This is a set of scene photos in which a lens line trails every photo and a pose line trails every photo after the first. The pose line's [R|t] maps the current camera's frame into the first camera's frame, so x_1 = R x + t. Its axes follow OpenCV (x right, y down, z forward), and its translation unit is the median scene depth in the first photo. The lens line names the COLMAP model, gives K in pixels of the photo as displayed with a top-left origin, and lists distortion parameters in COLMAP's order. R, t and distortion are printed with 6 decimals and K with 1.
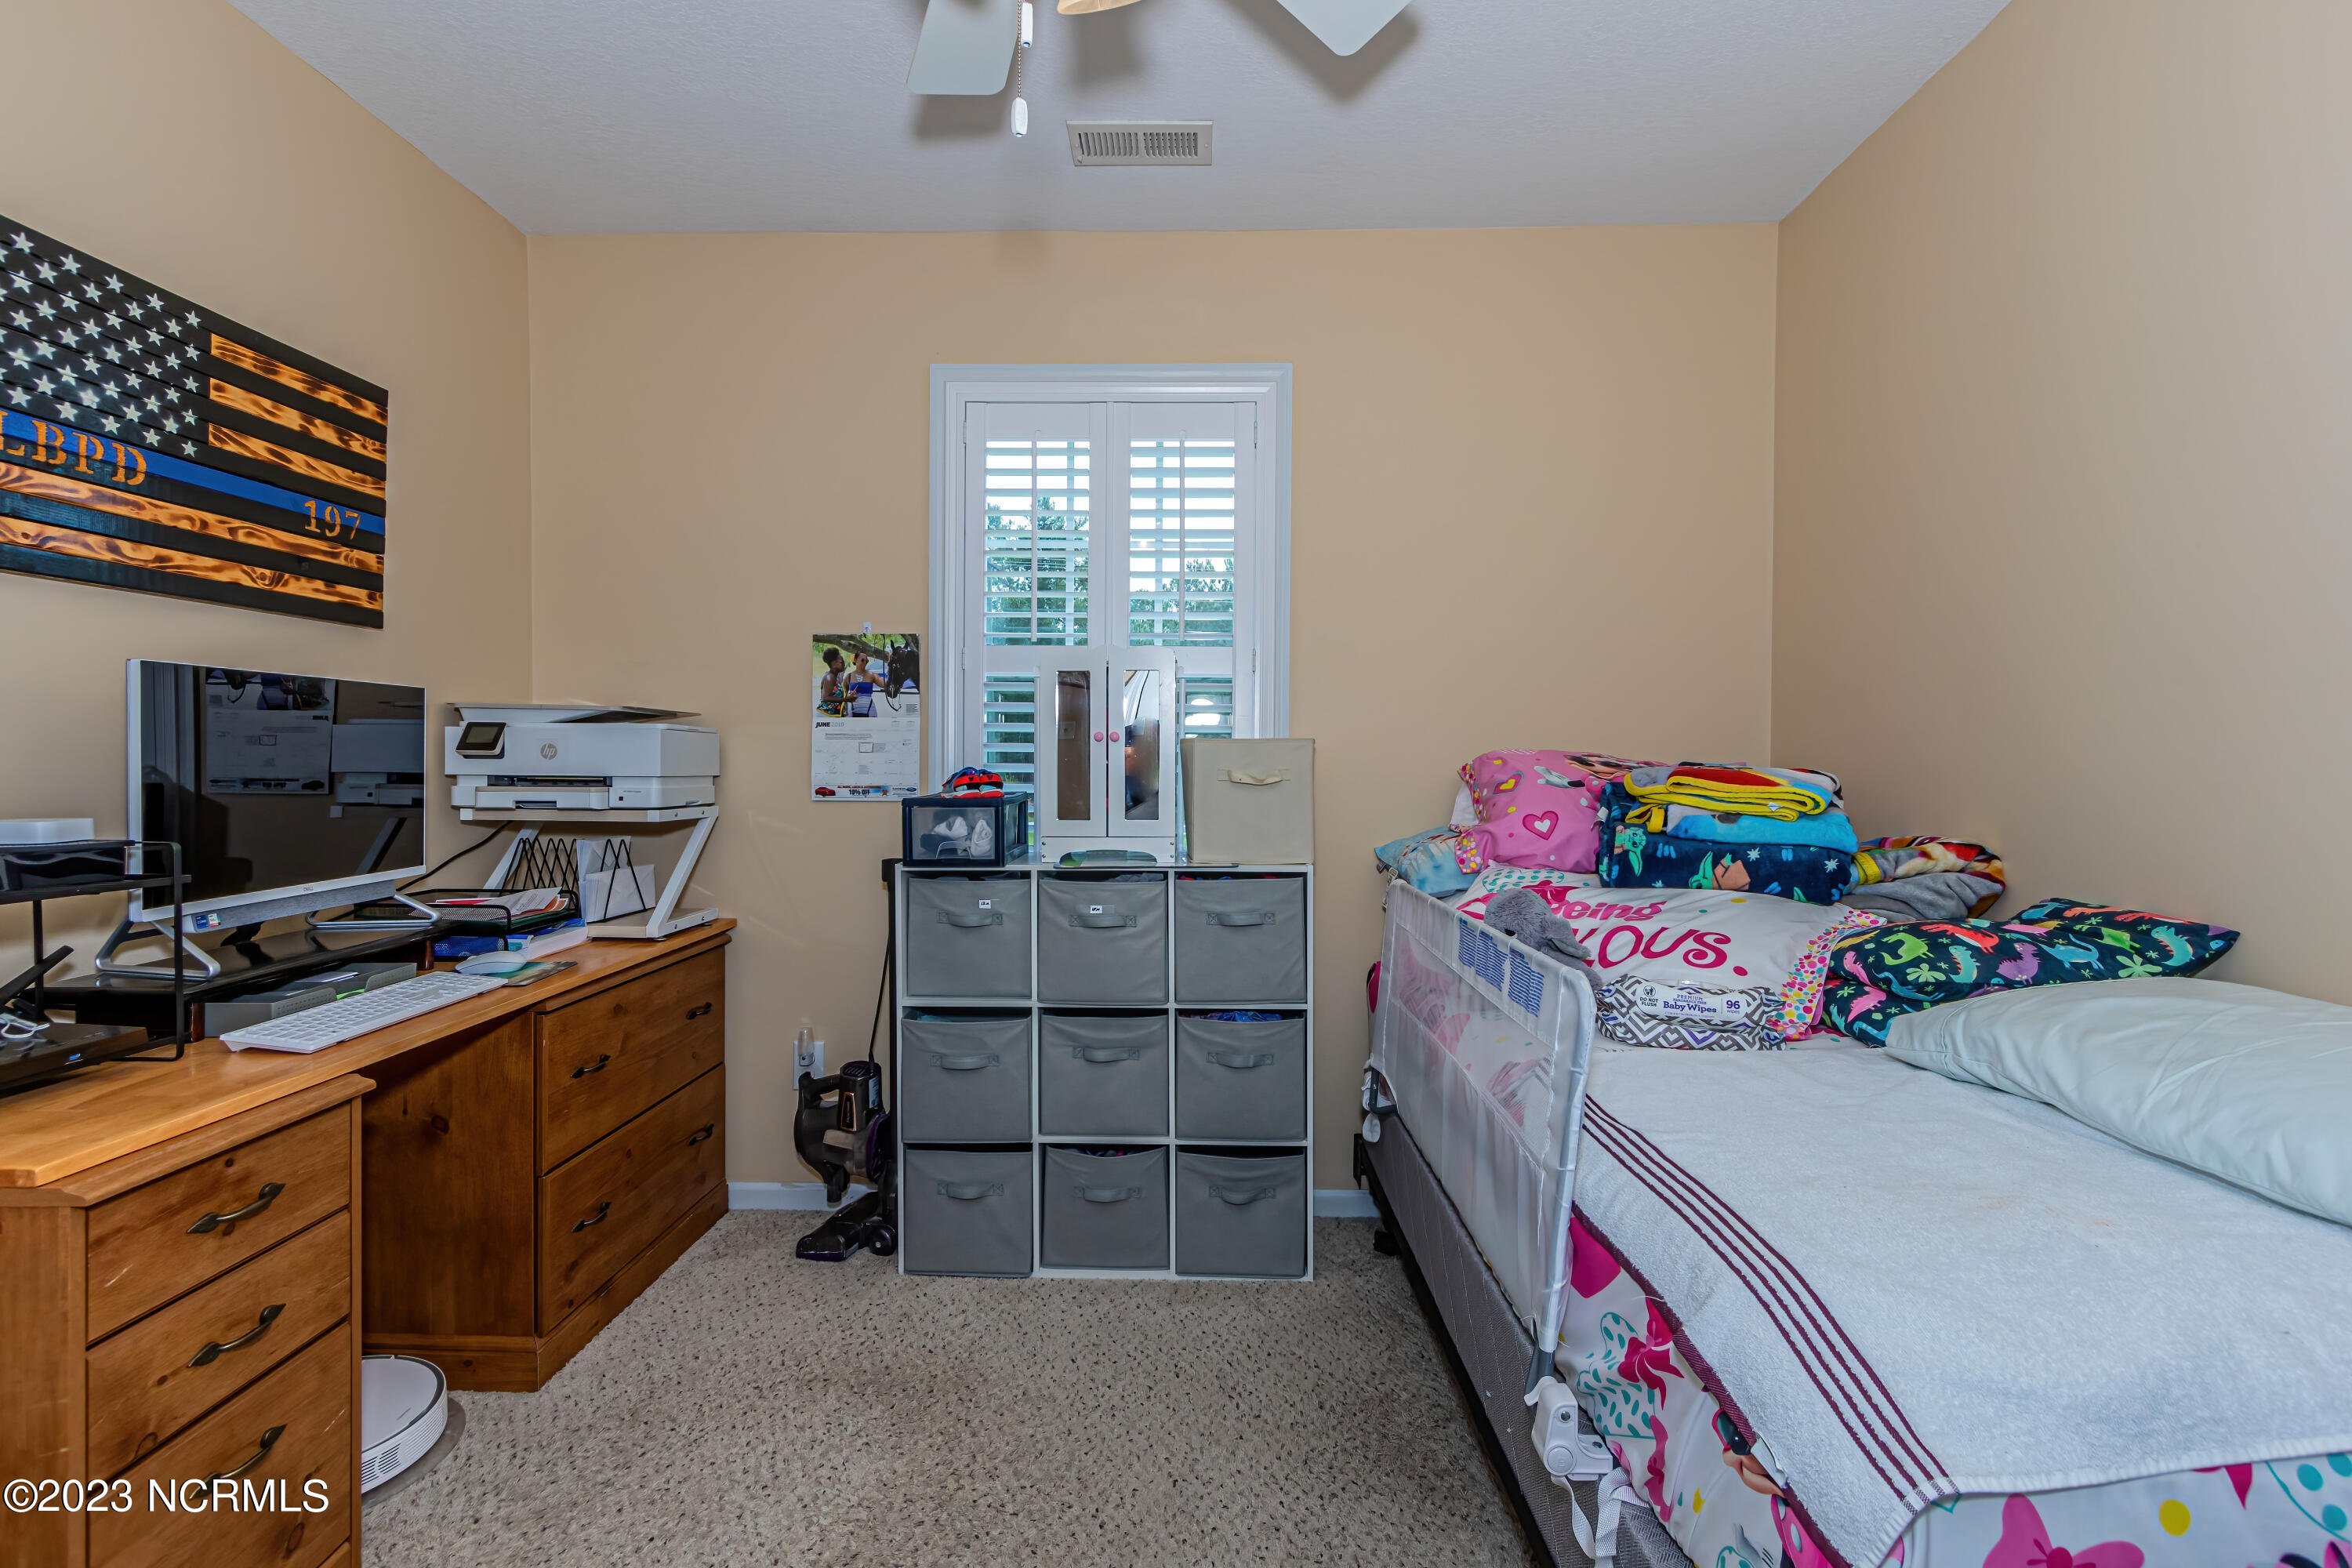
lens RADIAL K [[1068.2, 0, 1176.0], [0, 1068.2, 784.0], [0, 0, 1]] dist [0.001541, 0.000562]
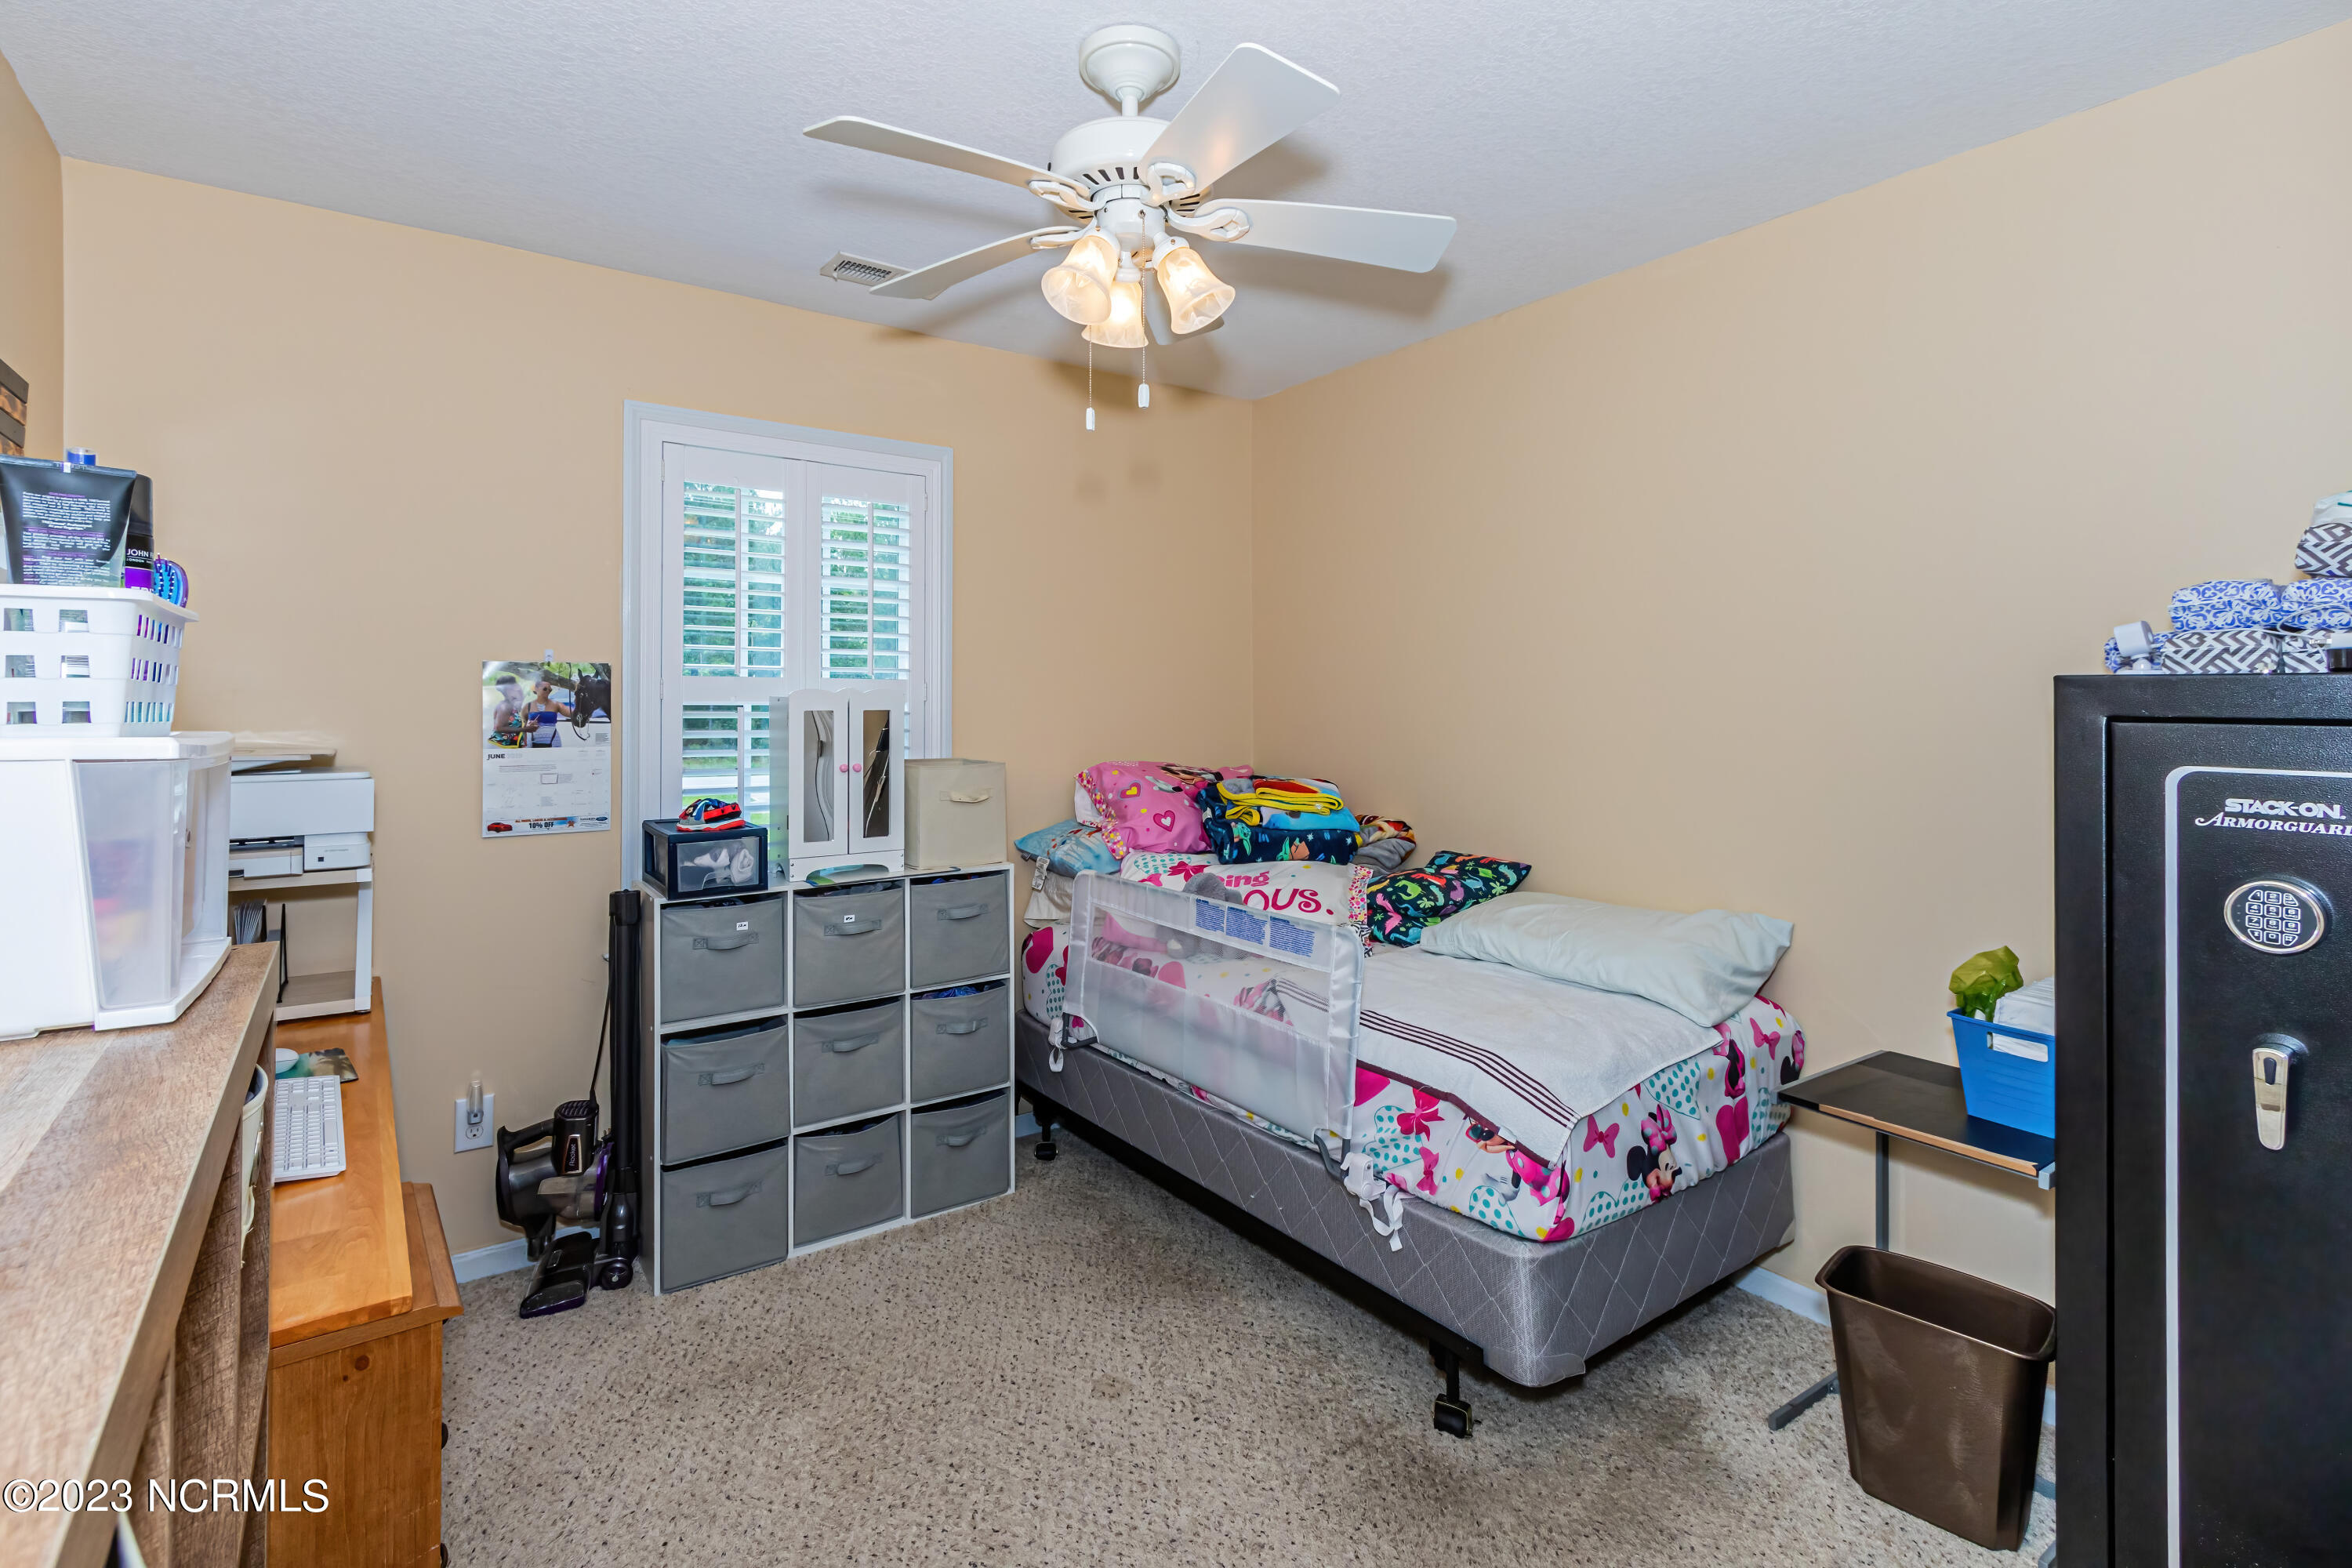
lens RADIAL K [[1101.6, 0, 1176.4], [0, 1101.6, 702.4], [0, 0, 1]] dist [0.004022, 0.000417]
pose [[0.795448, -0.002295, 0.606017, -0.516665], [0.012249, 0.999849, -0.012290, -0.098071], [-0.605898, 0.017199, 0.795357, -0.167128]]
